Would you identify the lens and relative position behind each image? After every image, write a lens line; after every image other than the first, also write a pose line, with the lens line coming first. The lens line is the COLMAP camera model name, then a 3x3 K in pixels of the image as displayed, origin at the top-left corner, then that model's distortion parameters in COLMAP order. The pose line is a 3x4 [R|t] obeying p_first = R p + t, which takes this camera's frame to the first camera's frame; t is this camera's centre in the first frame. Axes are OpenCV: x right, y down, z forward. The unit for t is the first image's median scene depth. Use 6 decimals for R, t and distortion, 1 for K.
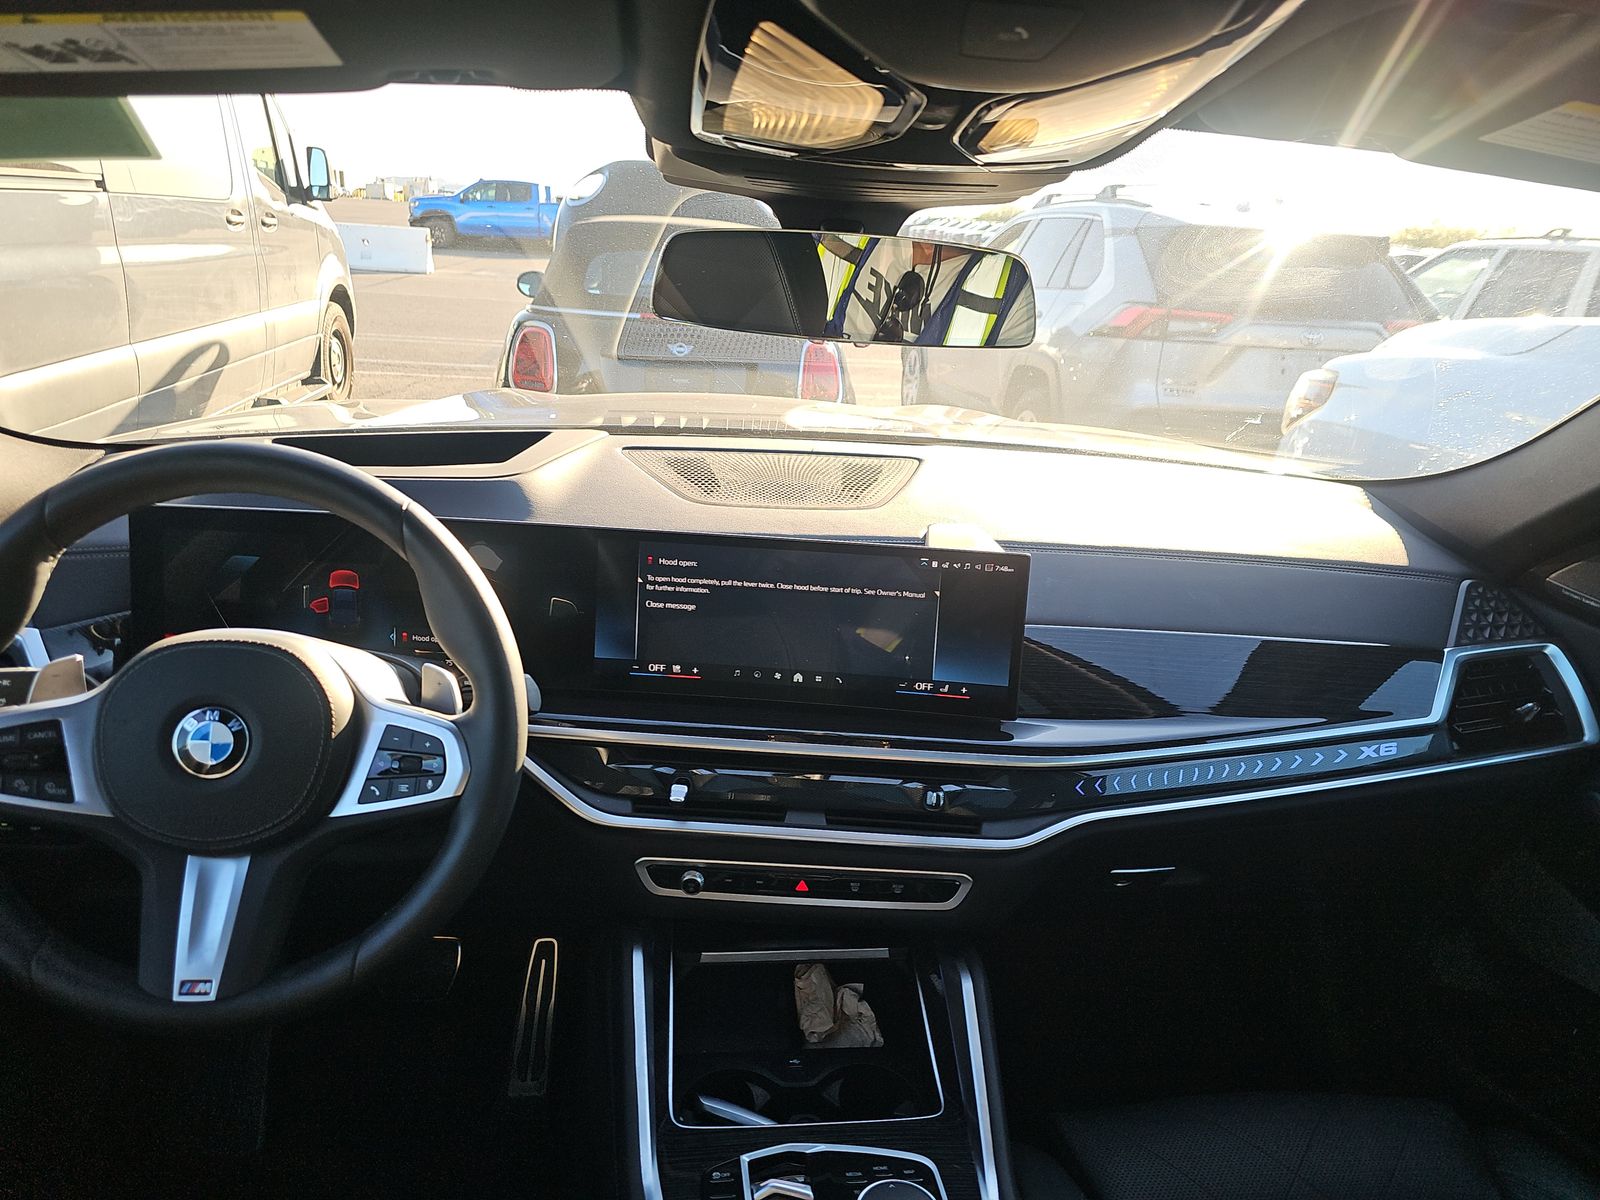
lens RADIAL K [[1042.2, 0, 796.1], [0, 1042.2, 594.1], [0, 0, 1]] dist [0.053002, -0.060551]
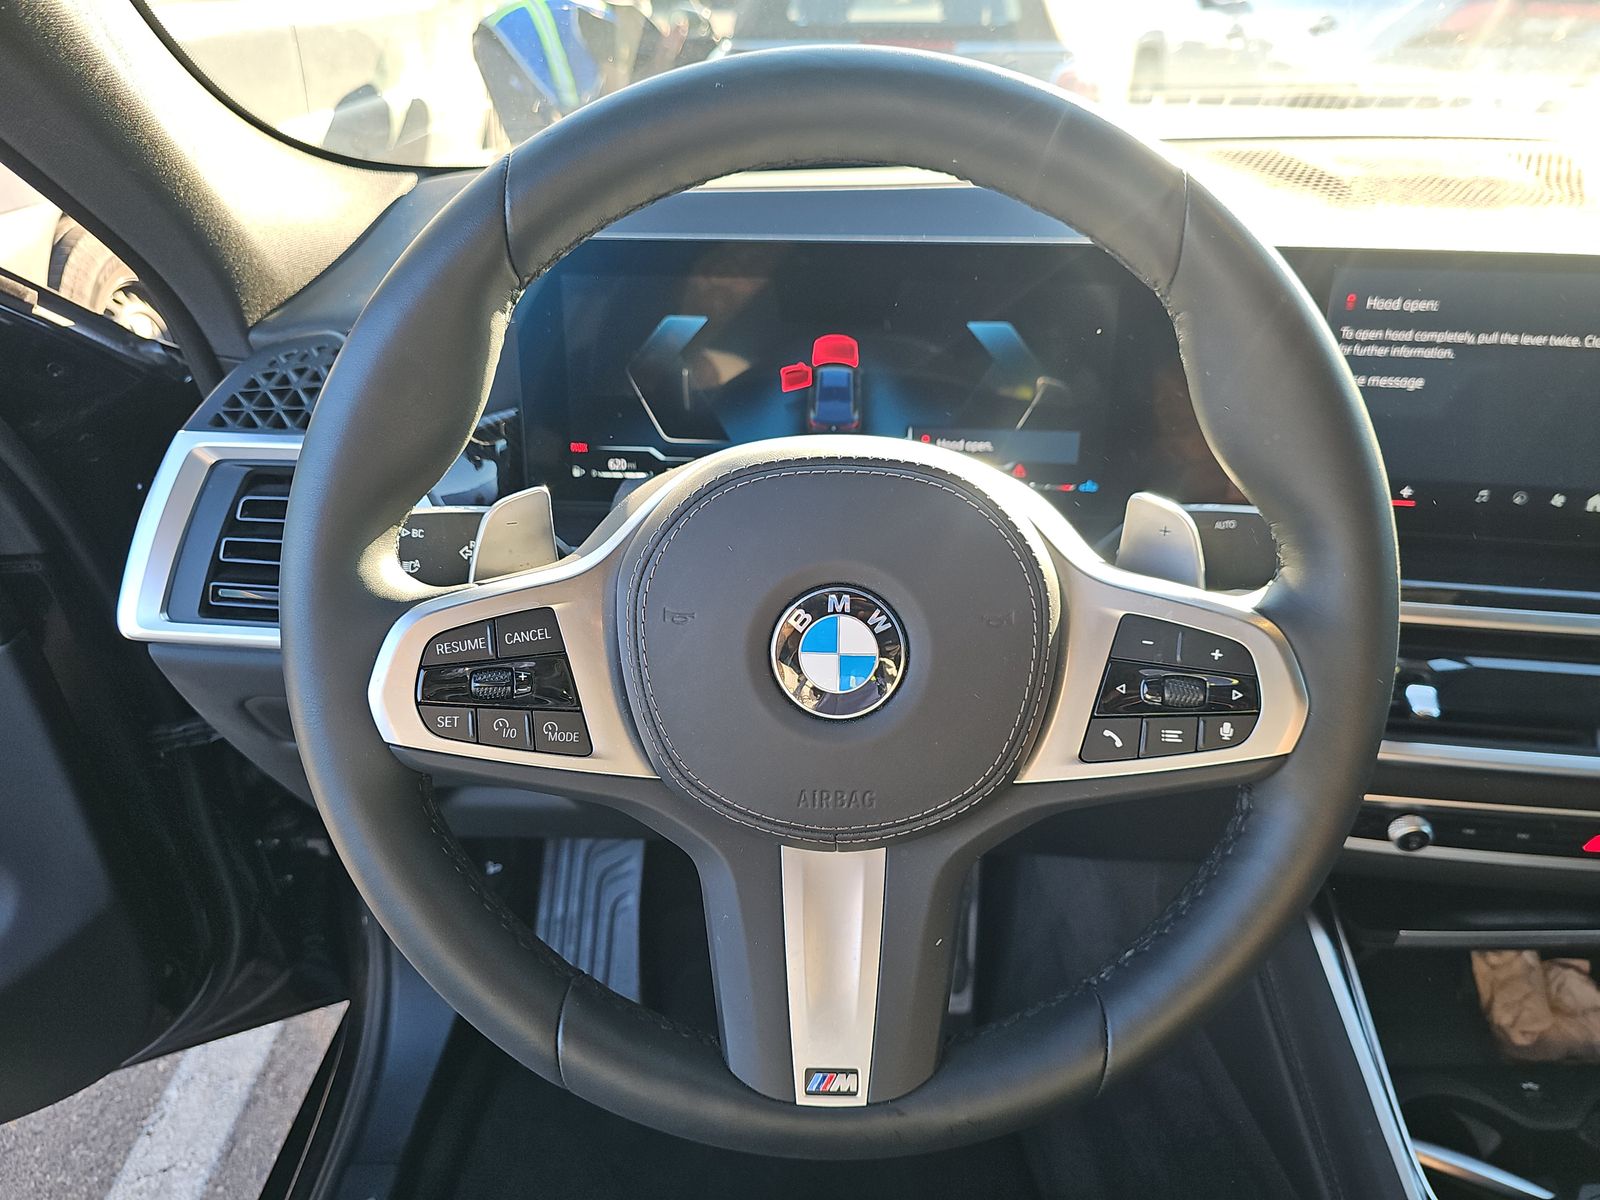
lens RADIAL K [[1042.2, 0, 796.1], [0, 1042.2, 594.1], [0, 0, 1]] dist [0.053002, -0.060551]
pose [[0.990608, 0.003960, -0.136673, -0.490145], [0.022345, 0.981452, 0.190400, 0.011448], [0.134892, -0.191665, 0.972146, 0.481845]]
